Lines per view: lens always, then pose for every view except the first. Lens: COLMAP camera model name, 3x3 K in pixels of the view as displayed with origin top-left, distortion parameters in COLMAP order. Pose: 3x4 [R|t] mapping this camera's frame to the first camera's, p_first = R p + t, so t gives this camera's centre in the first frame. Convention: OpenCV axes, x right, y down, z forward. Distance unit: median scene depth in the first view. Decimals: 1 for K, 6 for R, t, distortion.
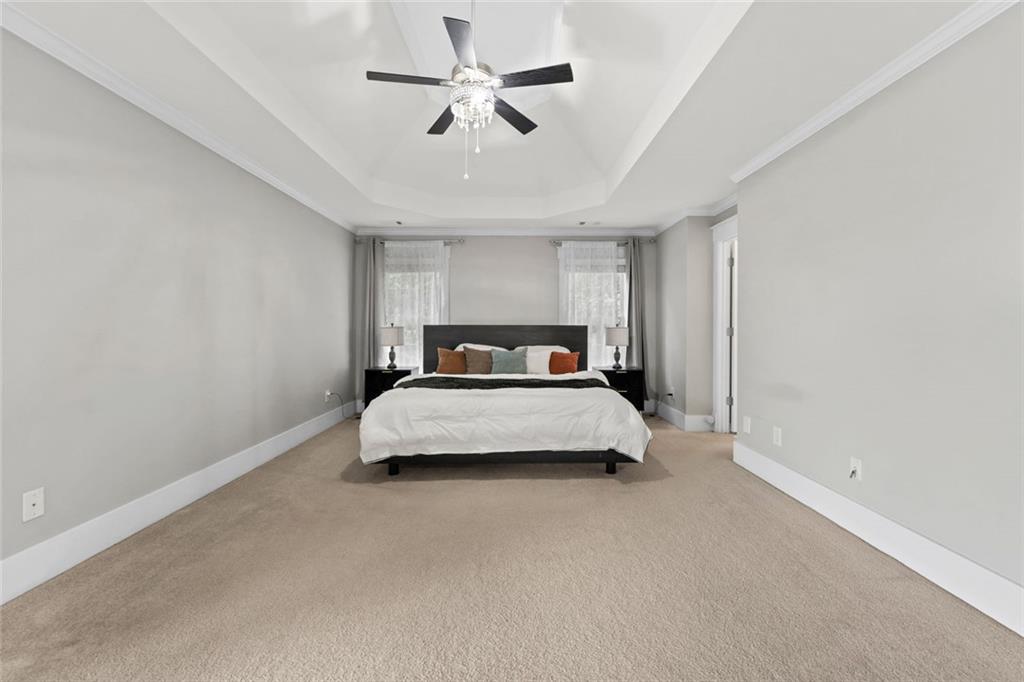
lens RADIAL K [[416.0, 0, 513.1], [0, 416.0, 333.4], [0, 0, 1]] dist [0.001634, -0.000279]
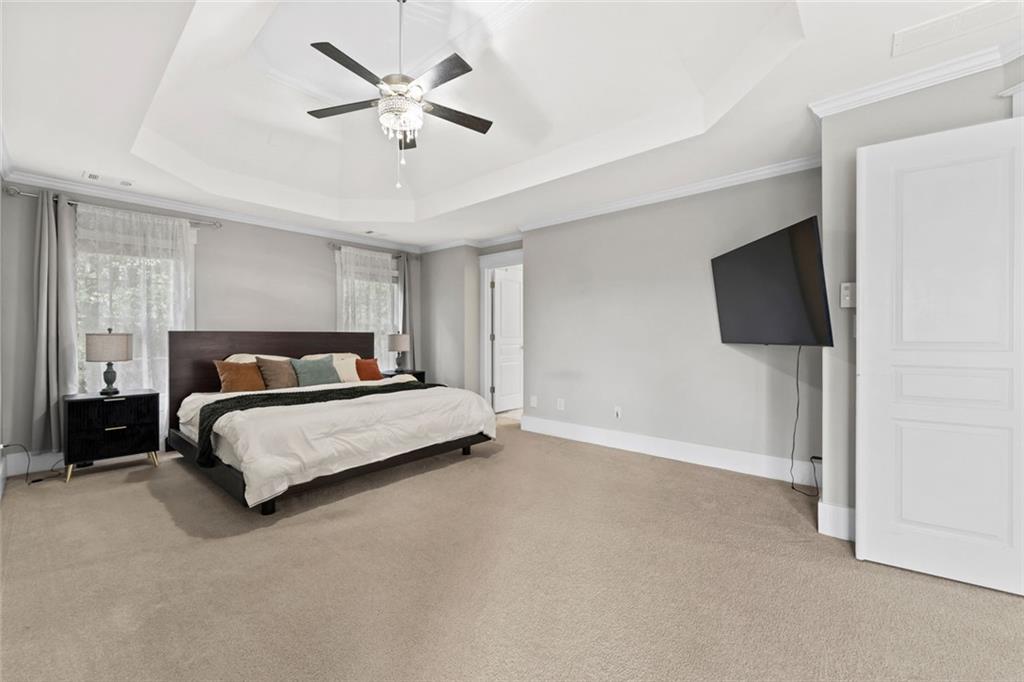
lens RADIAL K [[416.0, 0, 509.4], [0, 416.0, 339.2], [0, 0, 1]] dist [0.001634, -0.000279]
pose [[0.668385, -0.009187, 0.743759, -0.414461], [0.012477, 0.999922, 0.001138, 0.001110], [-0.743711, 0.008519, 0.668447, 0.071528]]
